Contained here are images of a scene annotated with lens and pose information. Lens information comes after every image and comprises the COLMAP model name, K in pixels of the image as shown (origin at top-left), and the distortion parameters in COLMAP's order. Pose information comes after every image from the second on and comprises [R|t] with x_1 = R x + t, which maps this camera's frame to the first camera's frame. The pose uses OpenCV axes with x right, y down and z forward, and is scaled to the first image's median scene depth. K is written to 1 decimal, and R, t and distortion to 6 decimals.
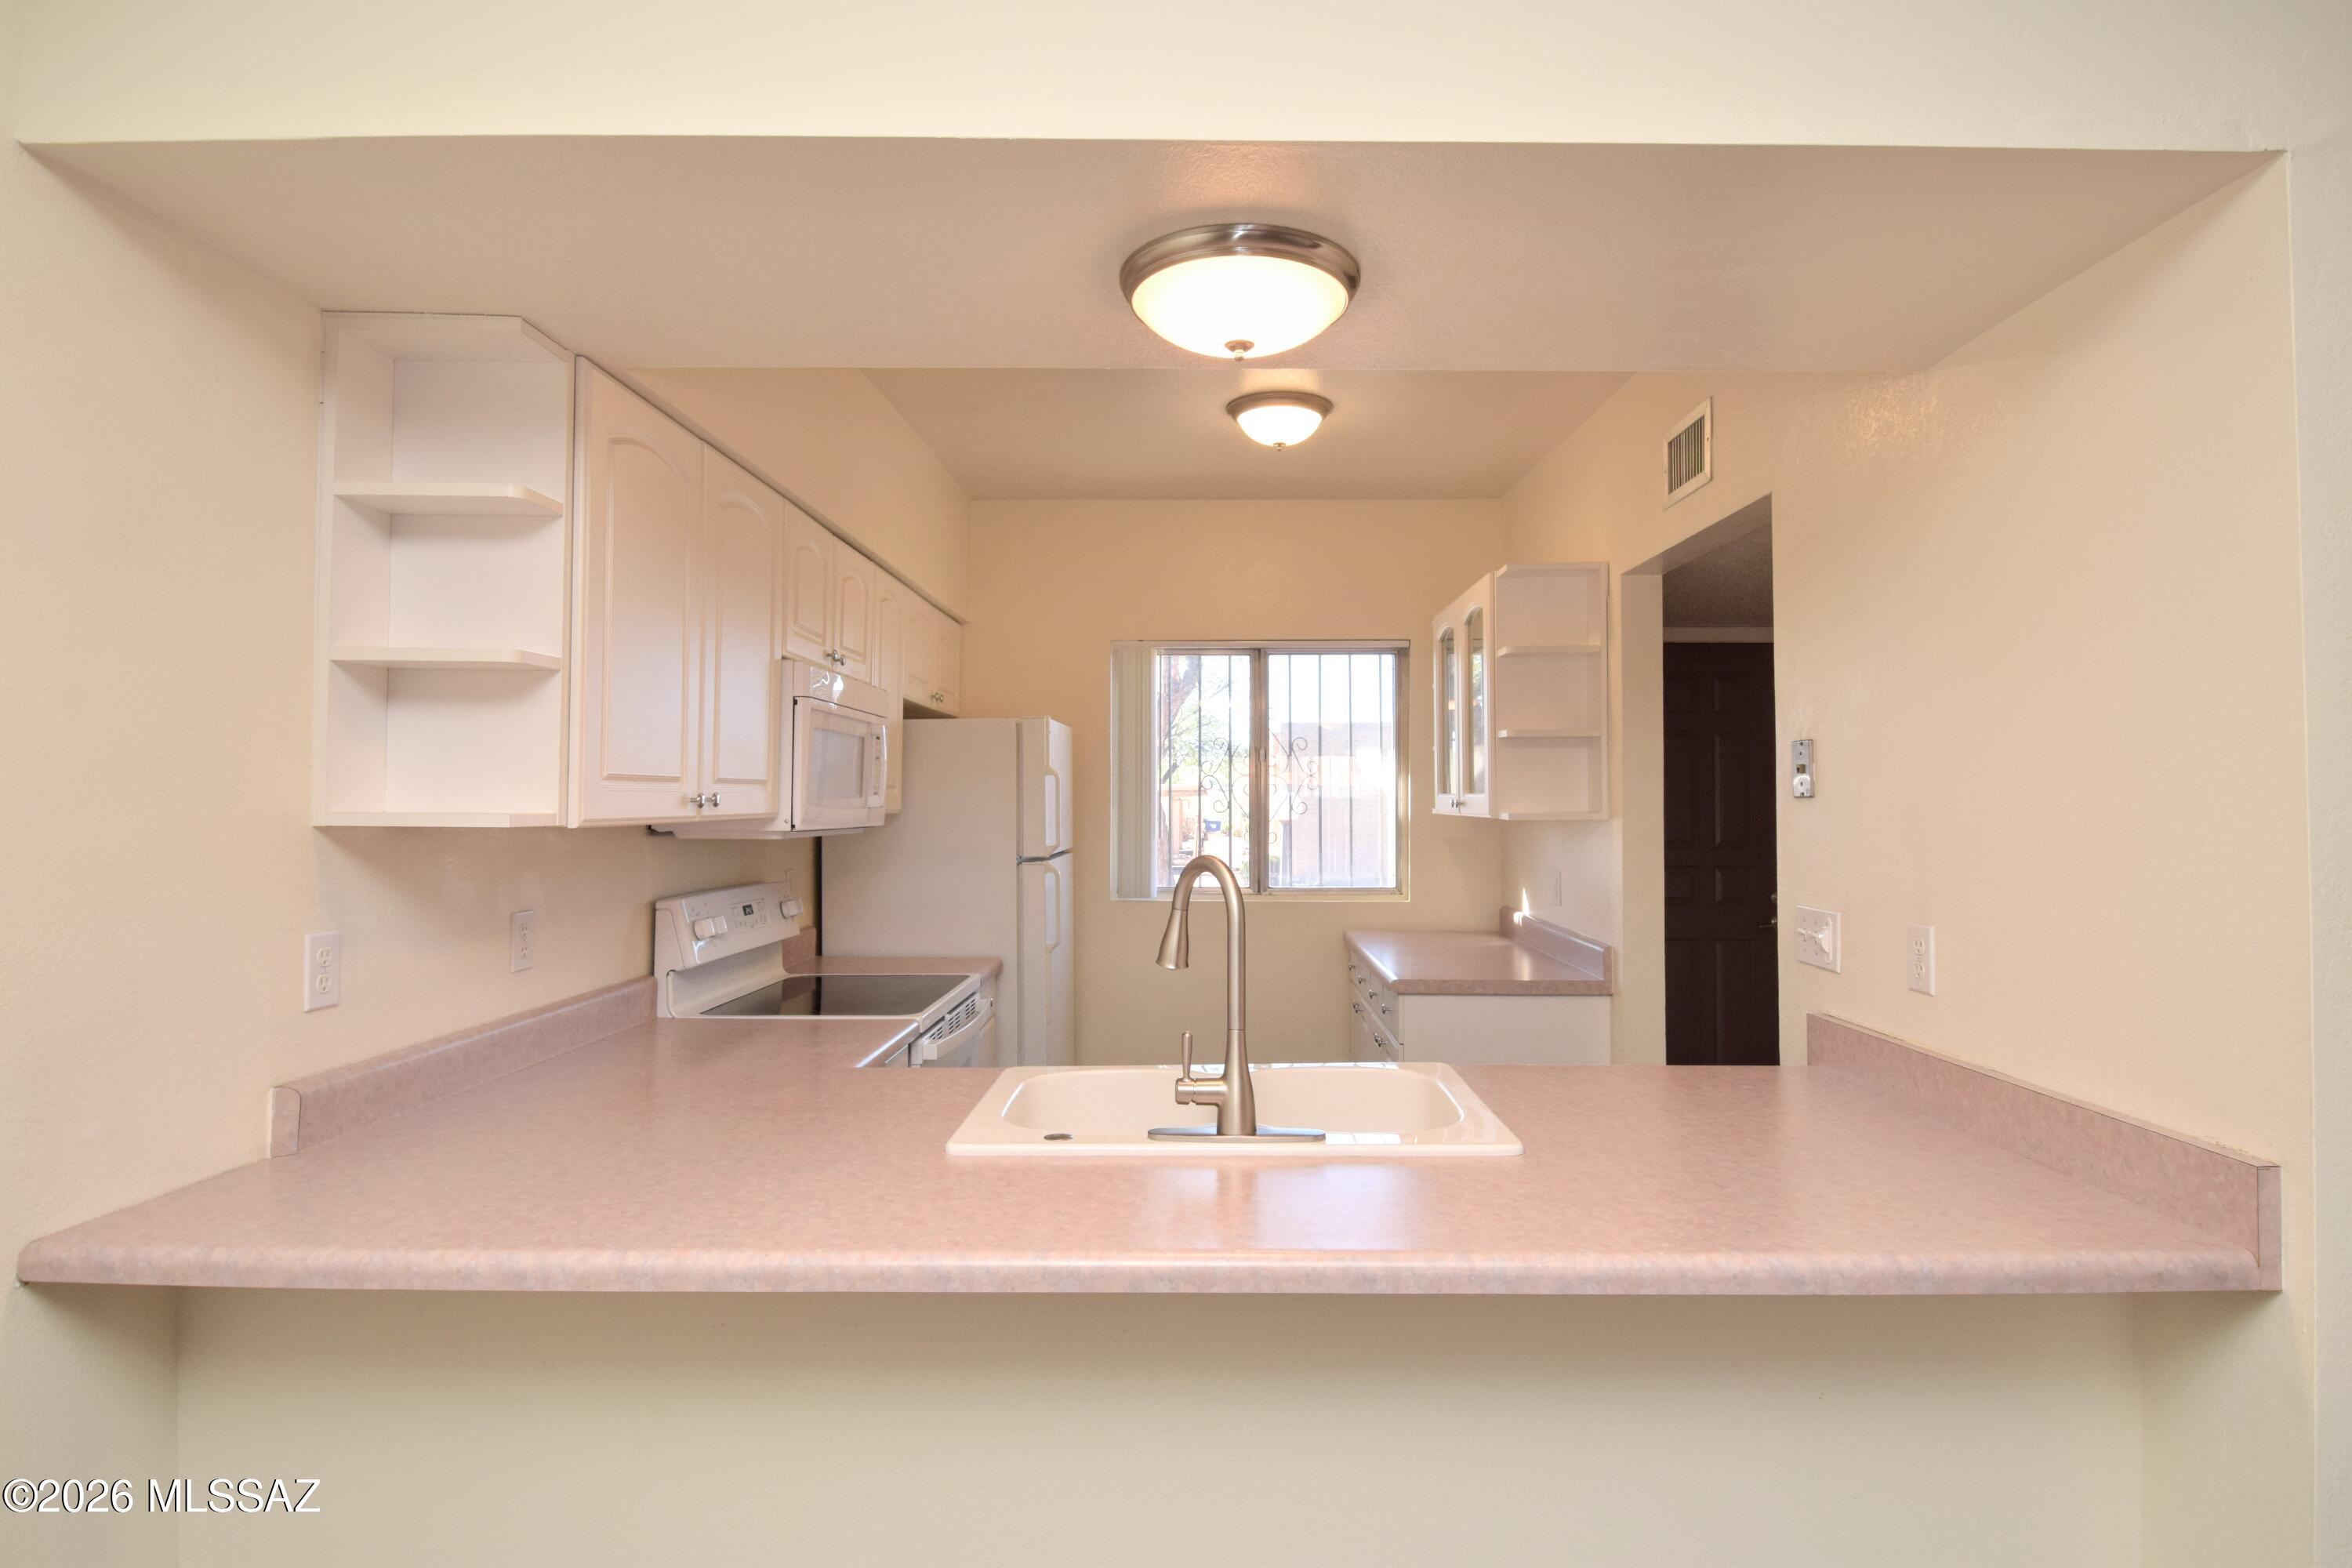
lens RADIAL K [[1222.4, 0, 1191.8], [0, 1222.4, 762.3], [0, 0, 1]] dist [0.017965, -0.024221]
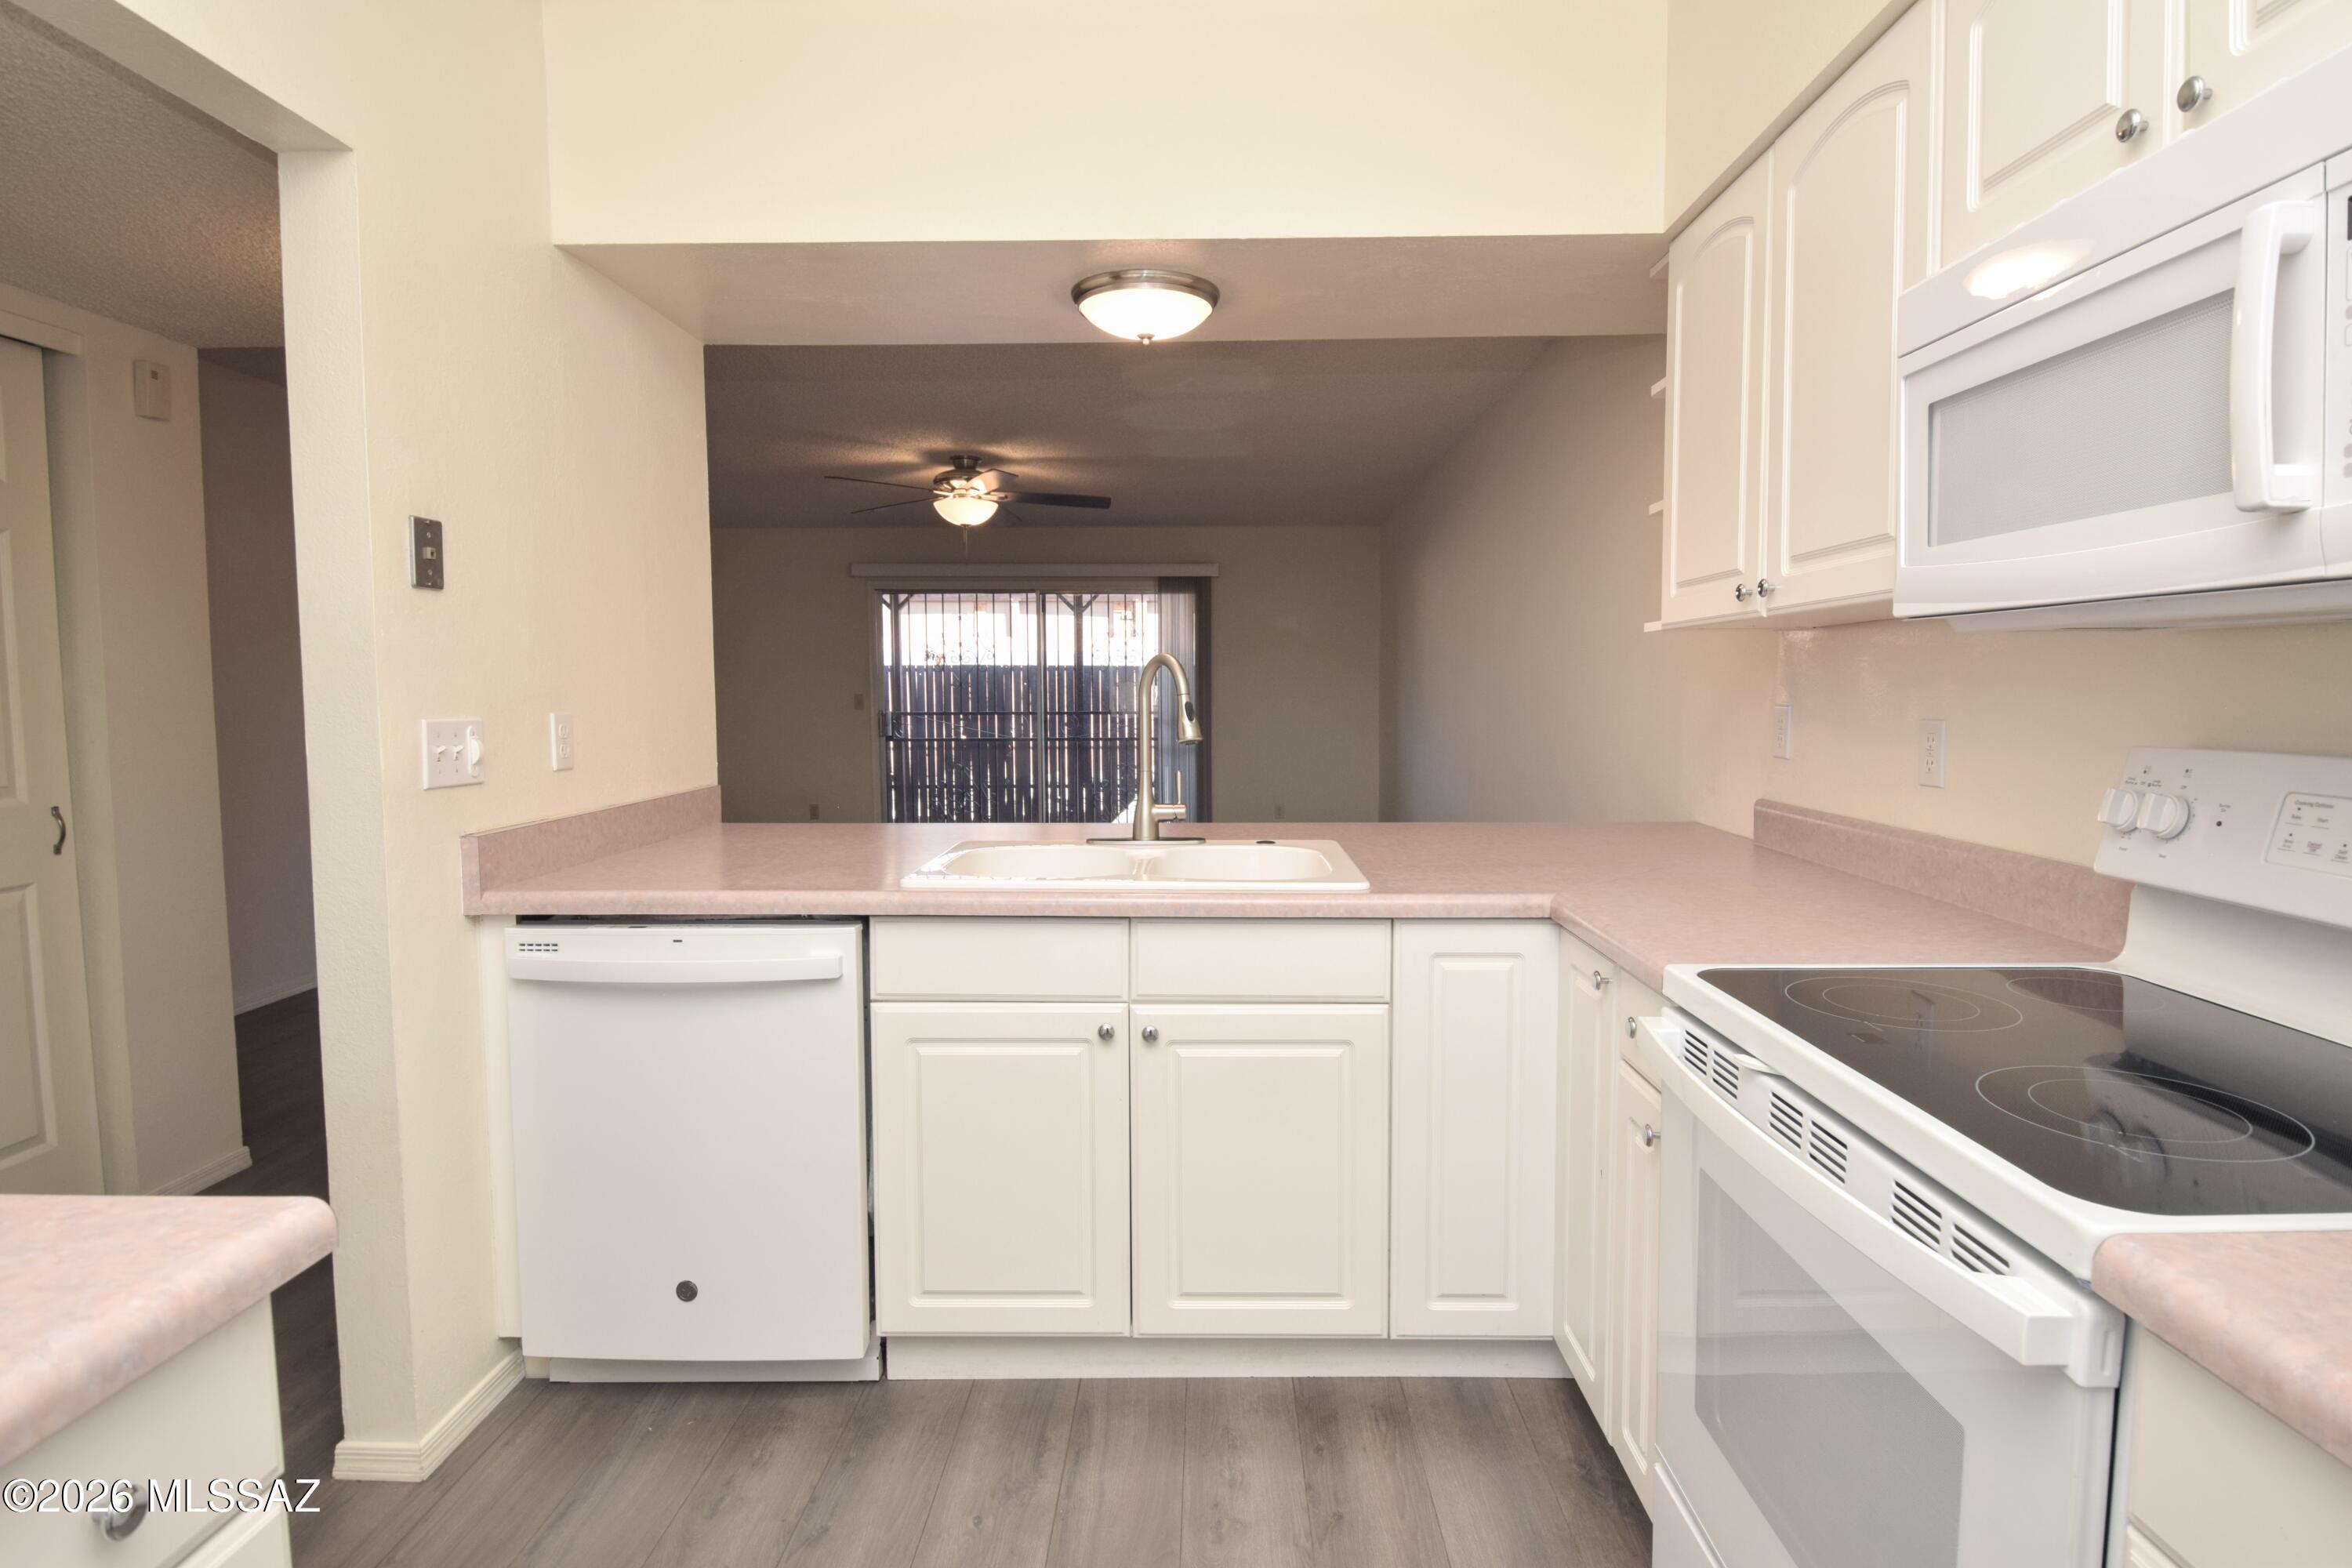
lens RADIAL K [[1210.1, 0, 1204.8], [0, 1210.1, 768.1], [0, 0, 1]] dist [0.021903, -0.024531]
pose [[-0.999967, 0.001593, -0.008021, -0.011428], [0.001306, 0.999367, 0.035564, 0.078359], [0.008073, 0.035553, -0.999335, 1.174641]]
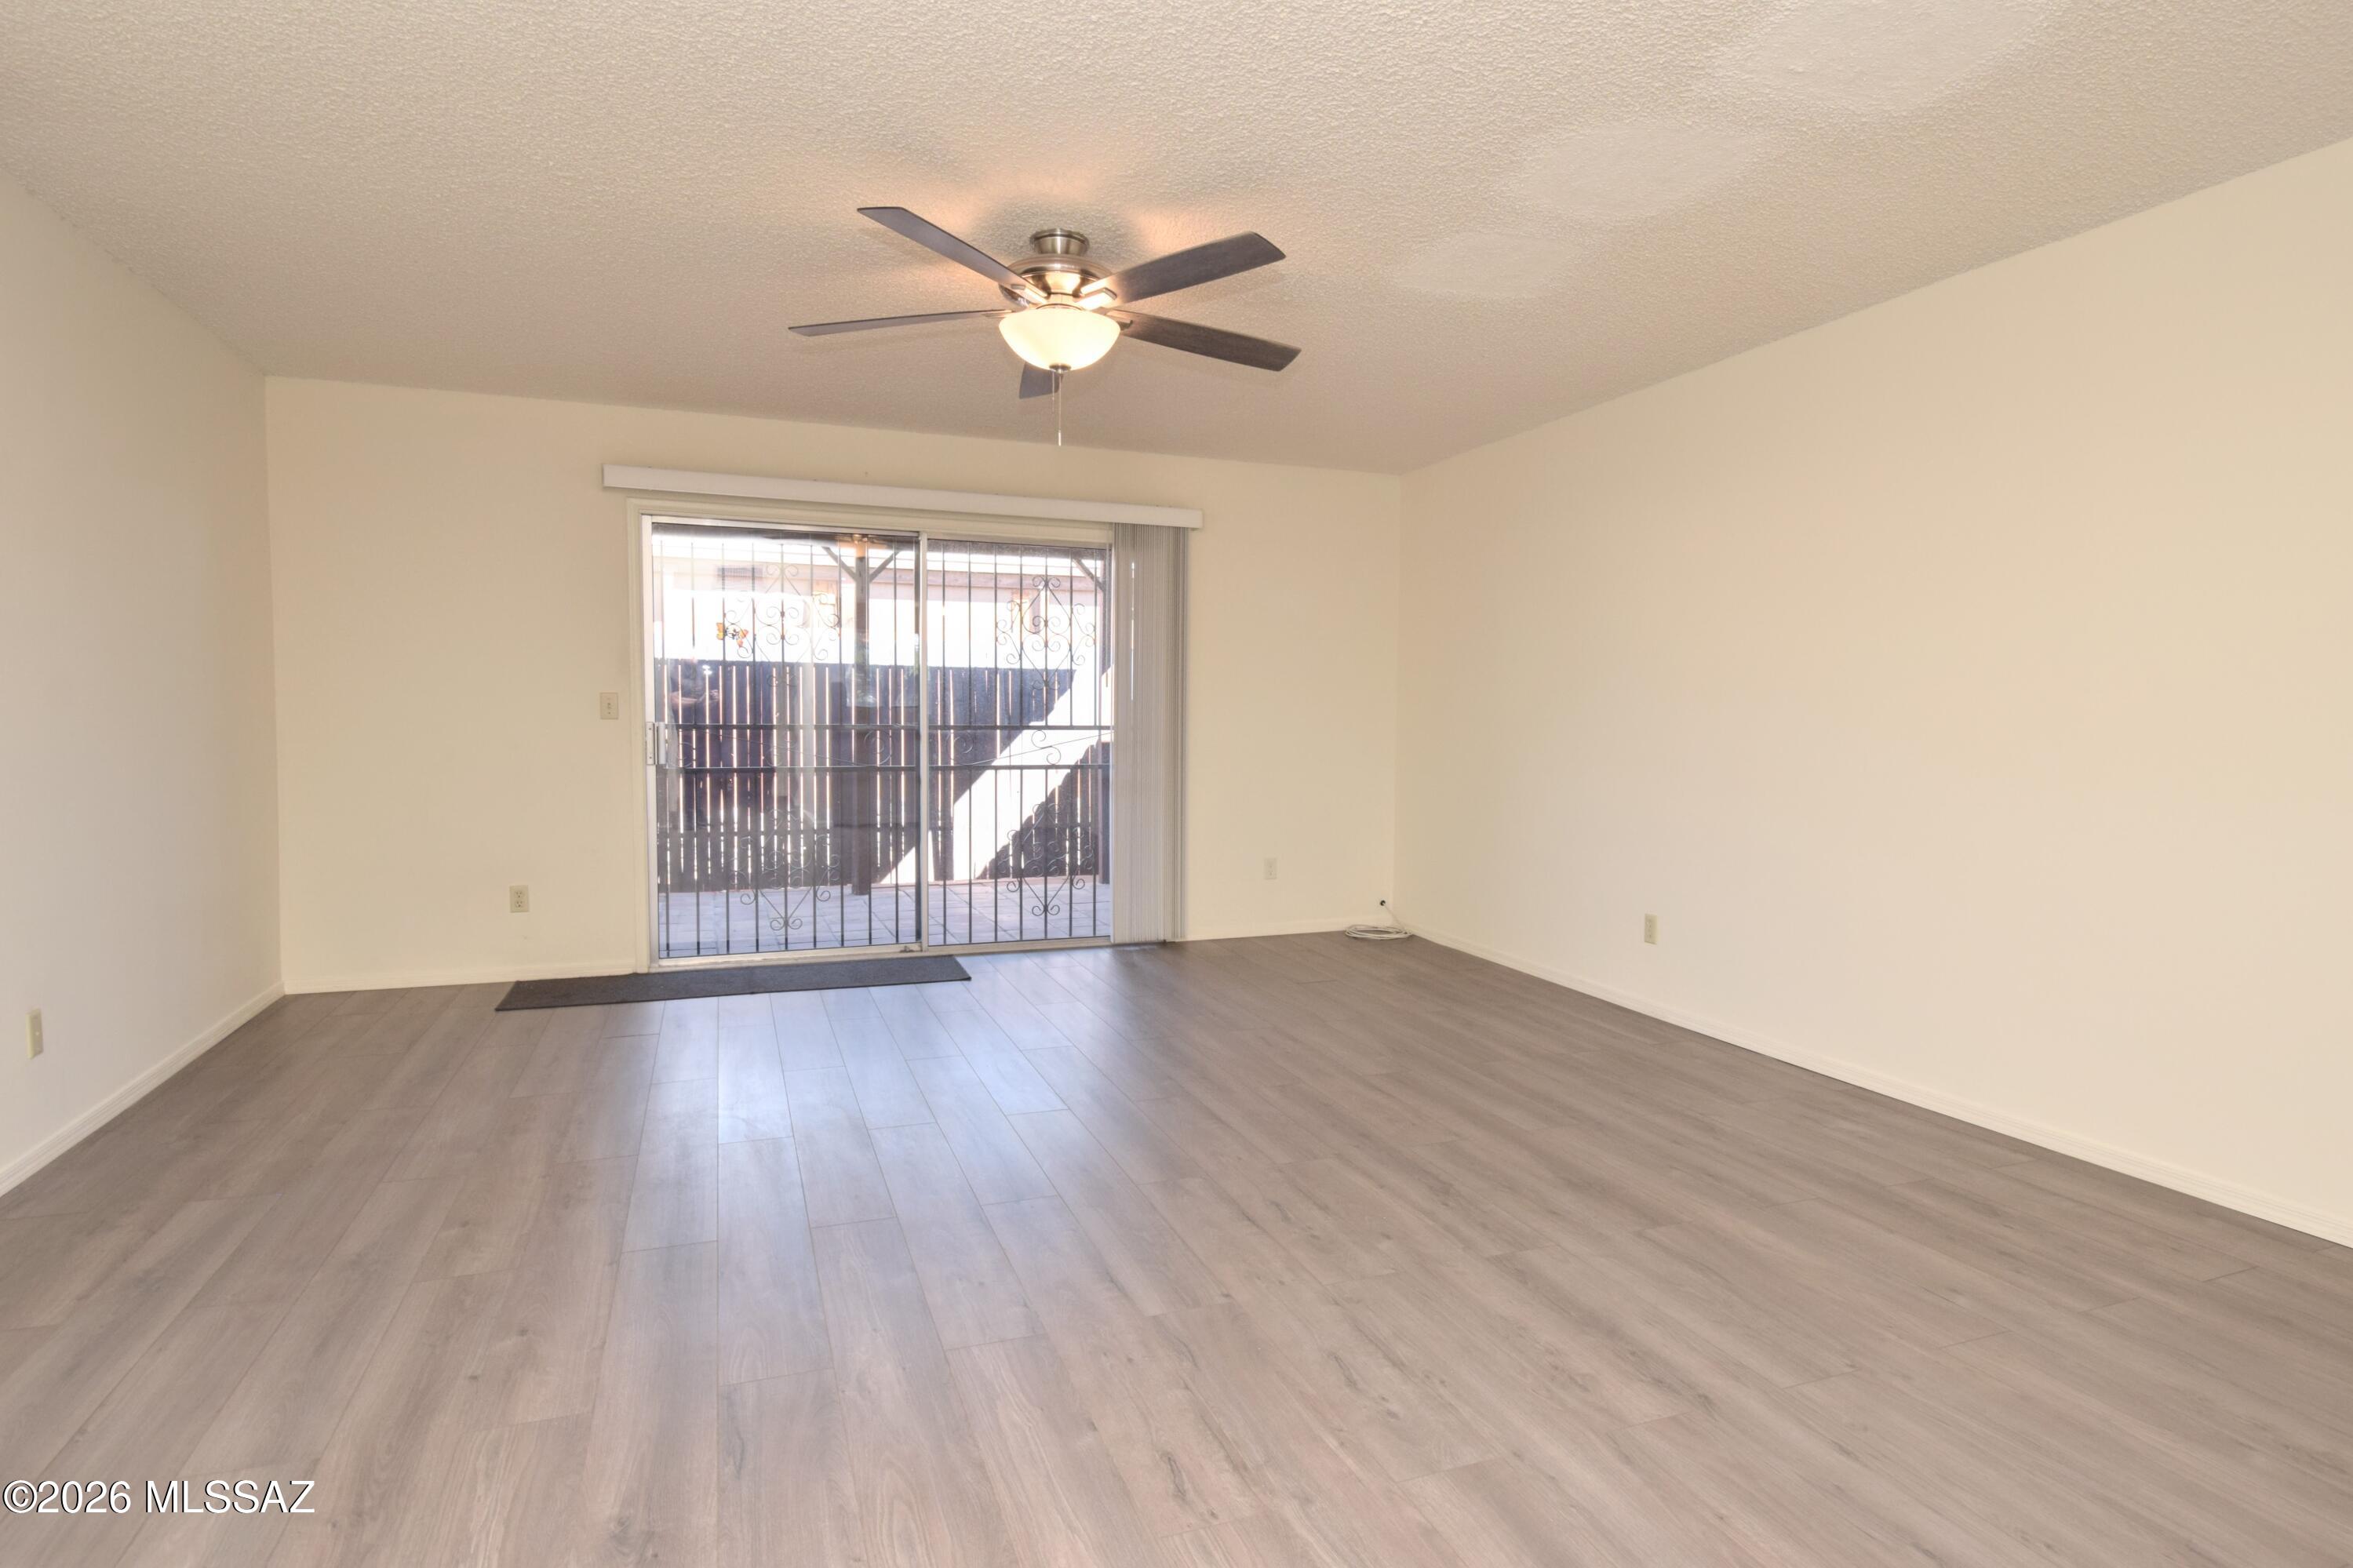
lens RADIAL K [[1248.2, 0, 1201.1], [0, 1248.2, 785.3], [0, 0, 1]] dist [0.004399, -0.000902]
pose [[-0.926682, 0.014641, -0.375562, 0.552320], [0.001194, 0.999351, 0.036014, 0.071439], [0.375845, 0.032925, -0.926097, 0.361757]]
